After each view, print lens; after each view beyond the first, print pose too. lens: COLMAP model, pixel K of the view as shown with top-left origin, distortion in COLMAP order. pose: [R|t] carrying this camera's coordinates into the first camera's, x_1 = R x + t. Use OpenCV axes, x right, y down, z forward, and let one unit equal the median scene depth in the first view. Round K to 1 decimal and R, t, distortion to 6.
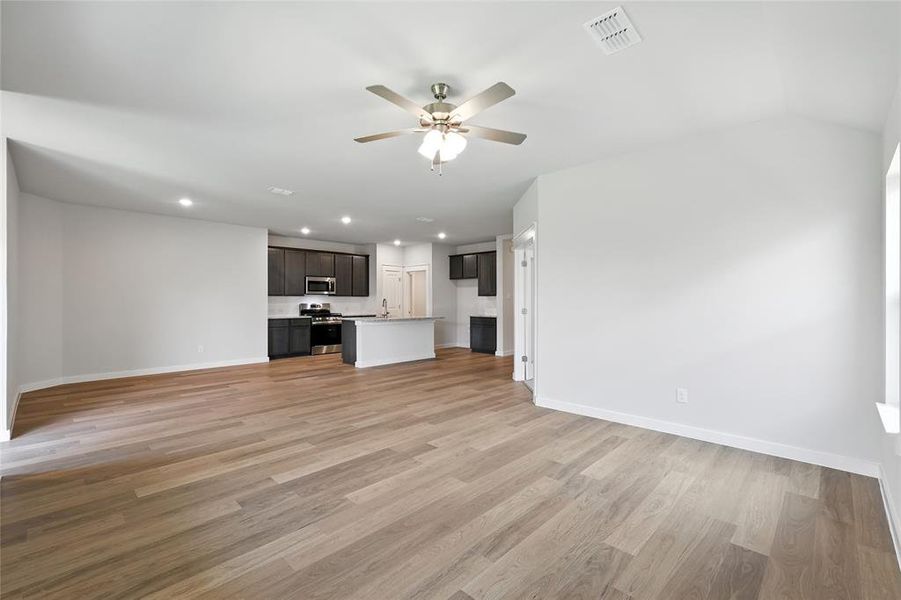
lens RADIAL K [[396.0, 0, 454.2], [0, 396.0, 296.9], [0, 0, 1]] dist [0.004257, 0.000125]
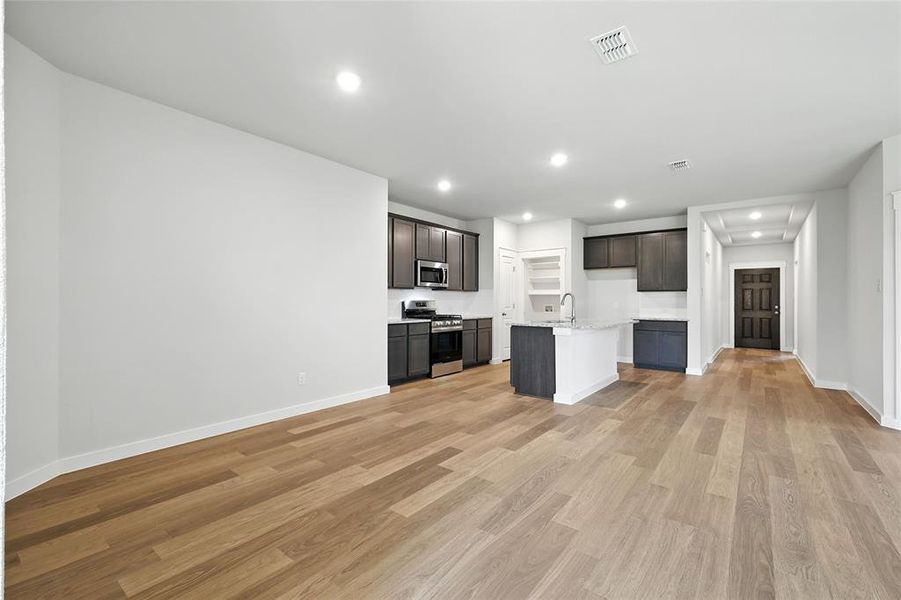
lens RADIAL K [[396.0, 0, 452.2], [0, 396.0, 290.2], [0, 0, 1]] dist [0.004257, 0.000125]
pose [[0.994532, 0.008365, 0.104100, -0.913876], [-0.006468, 0.999807, -0.018549, 0.028055], [-0.104235, 0.017775, 0.994394, 0.774624]]
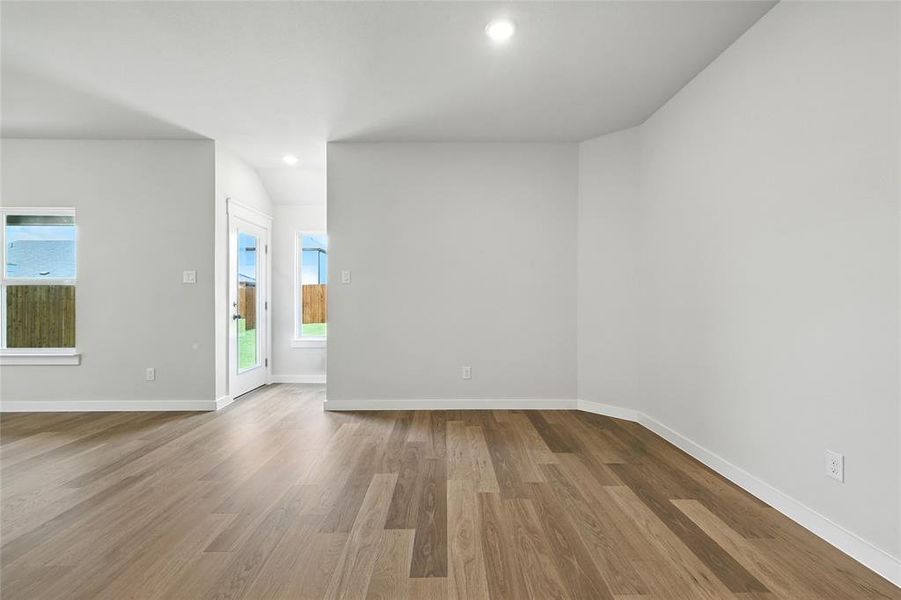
lens RADIAL K [[396.0, 0, 450.0], [0, 396.0, 298.7], [0, 0, 1]] dist [0.004257, 0.000125]
pose [[-0.714037, 0.002768, -0.700102, -0.545315], [0.007569, 0.999964, -0.003766, 0.048644], [0.700067, -0.007988, -0.714033, 1.897489]]
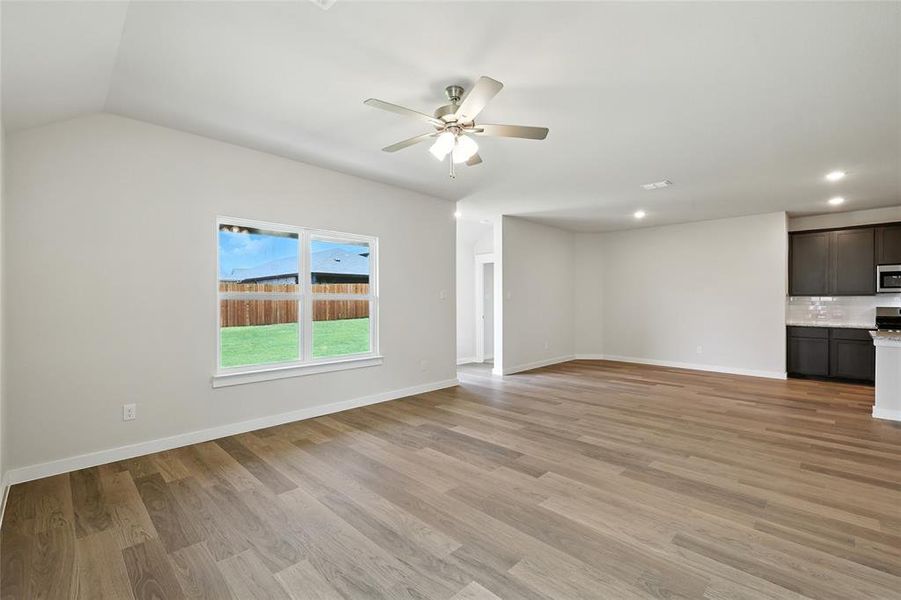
lens RADIAL K [[396.0, 0, 448.4], [0, 396.0, 299.3], [0, 0, 1]] dist [0.004257, 0.000125]
pose [[-0.014400, -0.001488, -0.999895, 0.694287], [0.005429, 0.999984, -0.001566, 0.002519], [0.999882, -0.005451, -0.014392, 0.715778]]
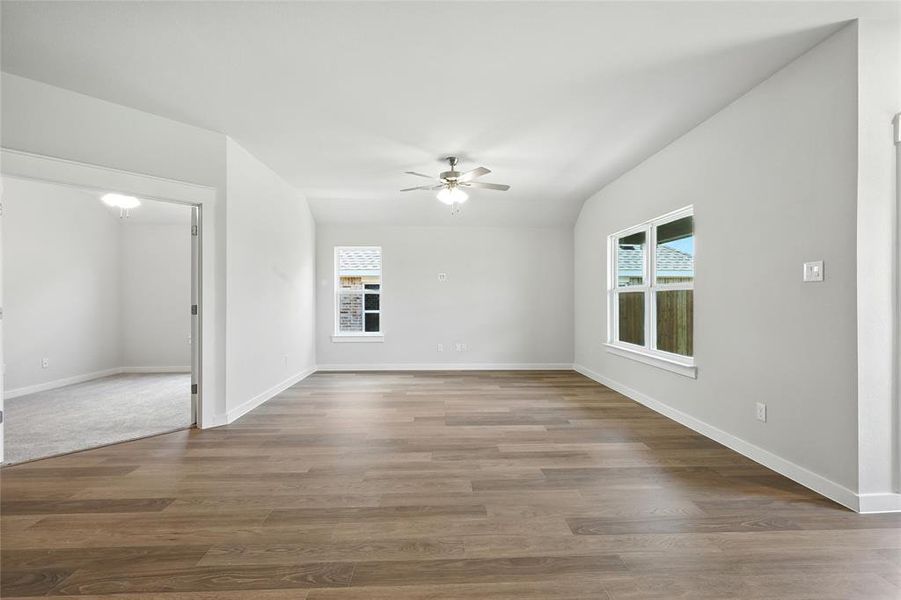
lens RADIAL K [[396.0, 0, 451.5], [0, 396.0, 297.1], [0, 0, 1]] dist [0.004257, 0.000125]
pose [[-0.721810, 0.006725, 0.692059, -0.809735], [-0.004206, 0.999892, -0.014103, 0.035716], [-0.692079, -0.013091, -0.721703, 1.539520]]
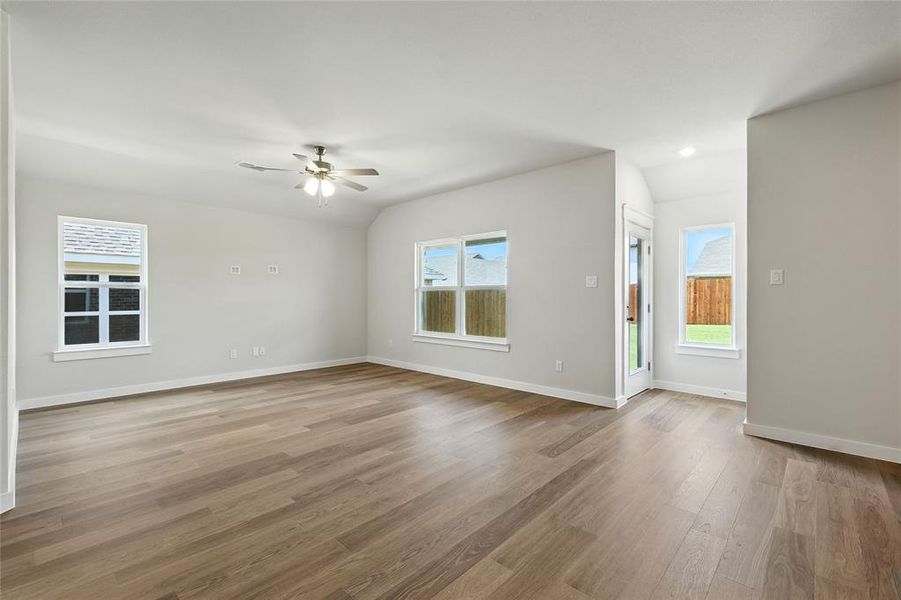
lens RADIAL K [[396.0, 0, 452.5], [0, 396.0, 296.7], [0, 0, 1]] dist [0.004257, 0.000125]
pose [[-0.999835, 0.000496, -0.018174, -0.367340], [0.000648, 0.999965, -0.008331, 0.035377], [0.018169, -0.008342, -0.999800, 1.802839]]
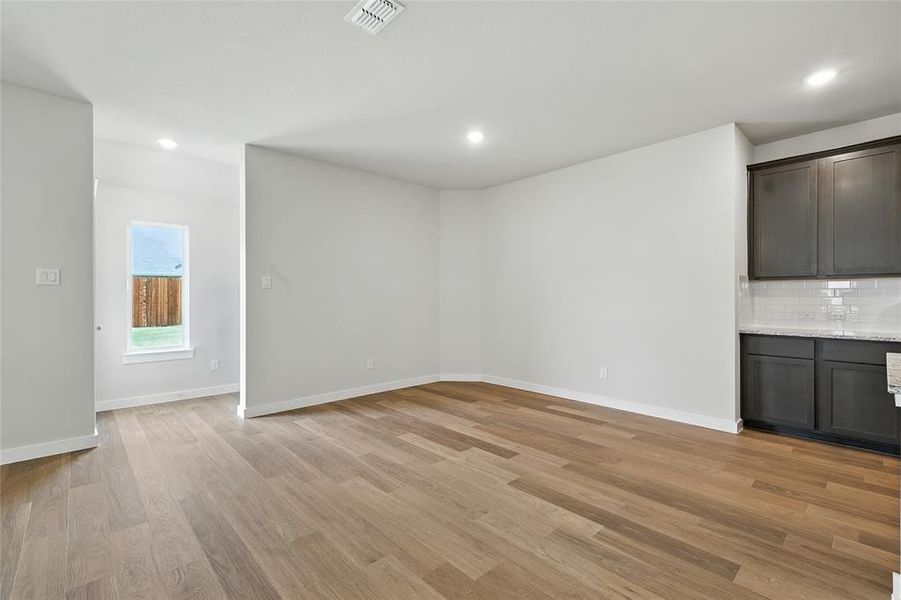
lens RADIAL K [[396.0, 0, 448.1], [0, 396.0, 300.2], [0, 0, 1]] dist [0.004257, 0.000125]
pose [[-0.056829, 0.005067, -0.998371, -0.053113], [0.008733, 0.999951, 0.004578, 0.032264], [0.998346, -0.008459, -0.056870, 1.503804]]
